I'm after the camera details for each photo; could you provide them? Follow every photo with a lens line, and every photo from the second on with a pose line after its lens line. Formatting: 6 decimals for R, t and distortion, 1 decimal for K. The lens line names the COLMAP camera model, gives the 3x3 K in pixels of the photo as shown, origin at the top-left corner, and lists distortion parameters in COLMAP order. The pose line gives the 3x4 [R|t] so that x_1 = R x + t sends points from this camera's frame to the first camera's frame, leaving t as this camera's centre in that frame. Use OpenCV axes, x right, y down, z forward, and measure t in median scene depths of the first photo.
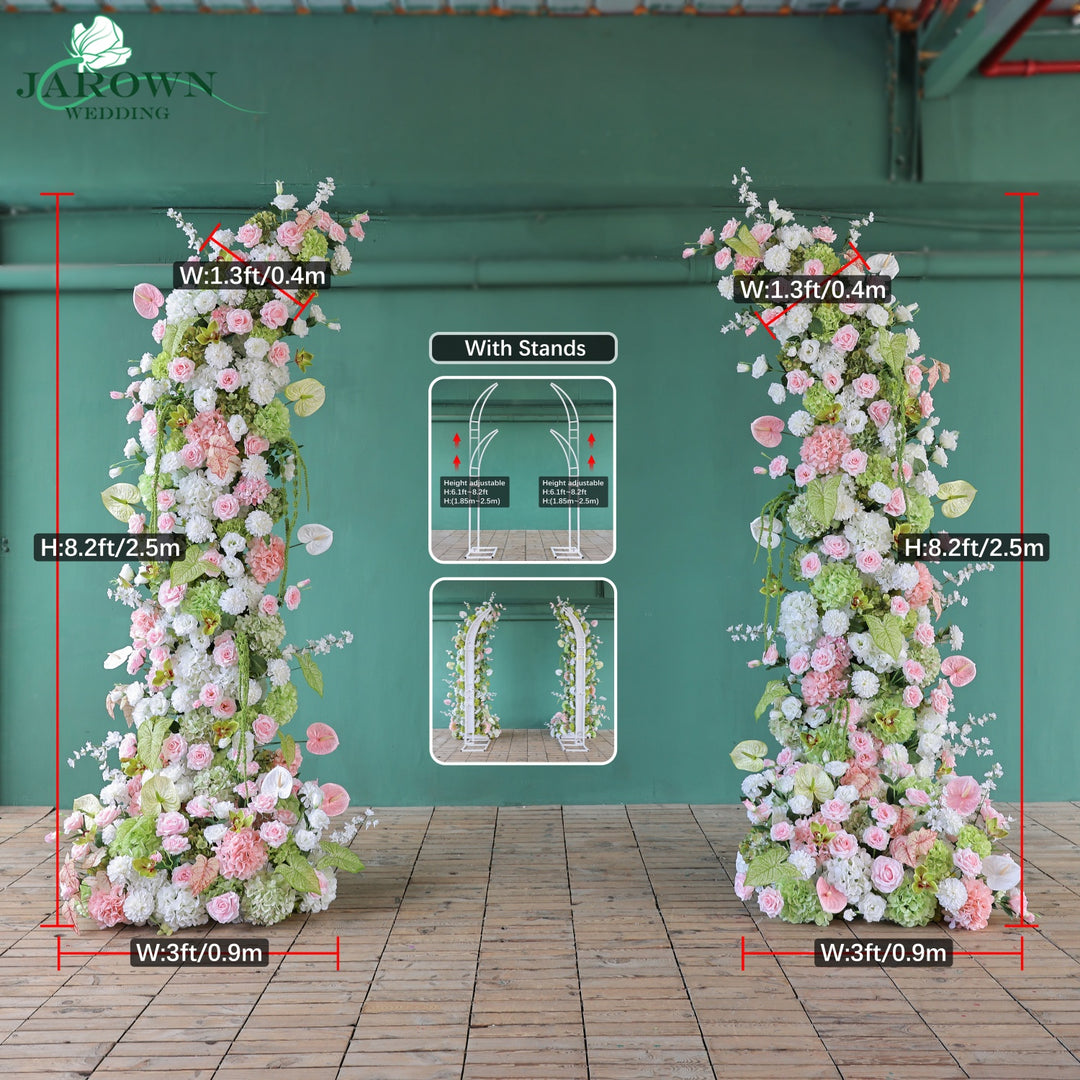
lens RADIAL K [[1030.0, 0, 580.4], [0, 1030.0, 543.5], [0, 0, 1]] dist [0.003372, -0.003099]
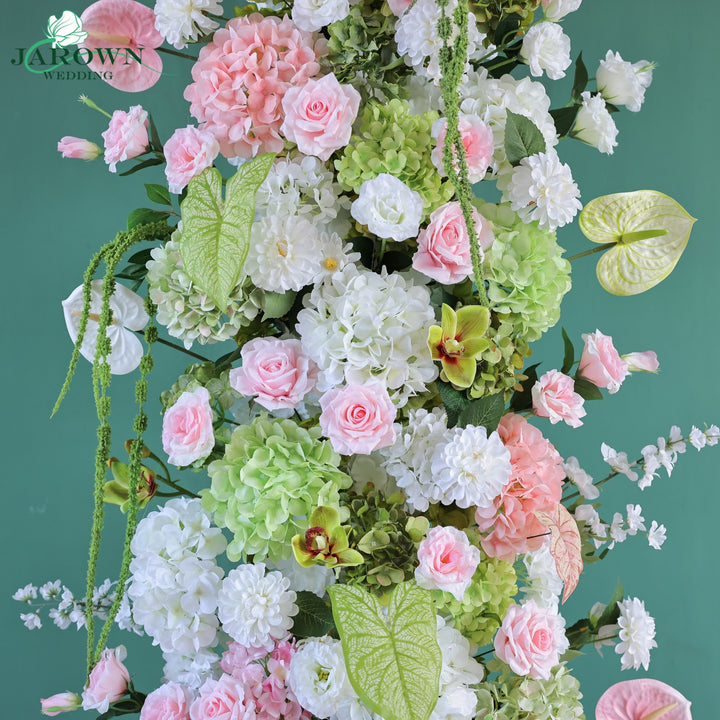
lens RADIAL K [[1126.8, 0, 379.1], [0, 1126.8, 358.2], [0, 0, 1]] dist [-0.002170, -0.016677]
pose [[0.999409, 0.016598, 0.030090, 0.276505], [-0.016298, 0.999815, -0.010184, 0.001852], [-0.030254, 0.009688, 0.999495, 0.644736]]
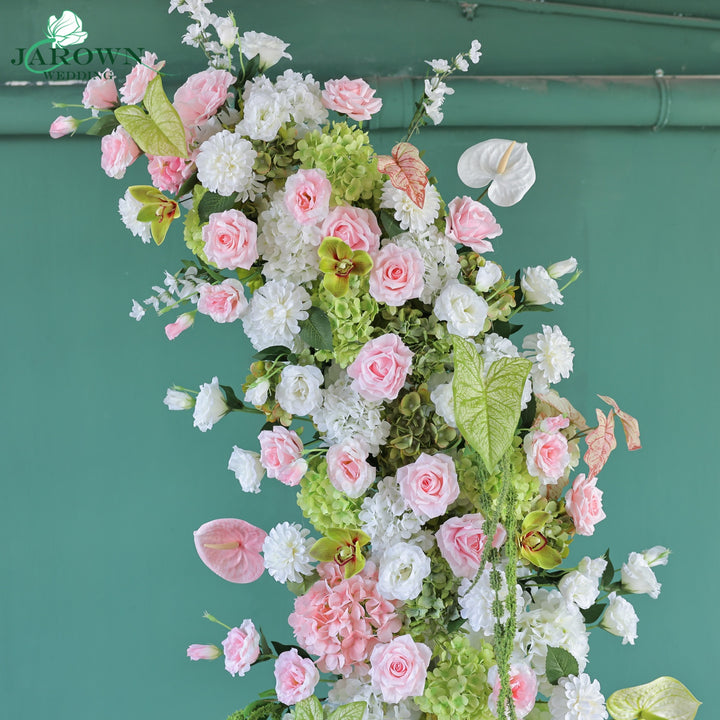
lens RADIAL K [[1184.5, 0, 384.2], [0, 1184.5, 360.8], [0, 0, 1]] dist [-0.008698, 0.030418]
pose [[0.999980, 0.003152, 0.005490, 0.257862], [-0.003458, 0.998392, 0.056575, -0.229857], [-0.005303, -0.056592, 0.998383, 0.532185]]
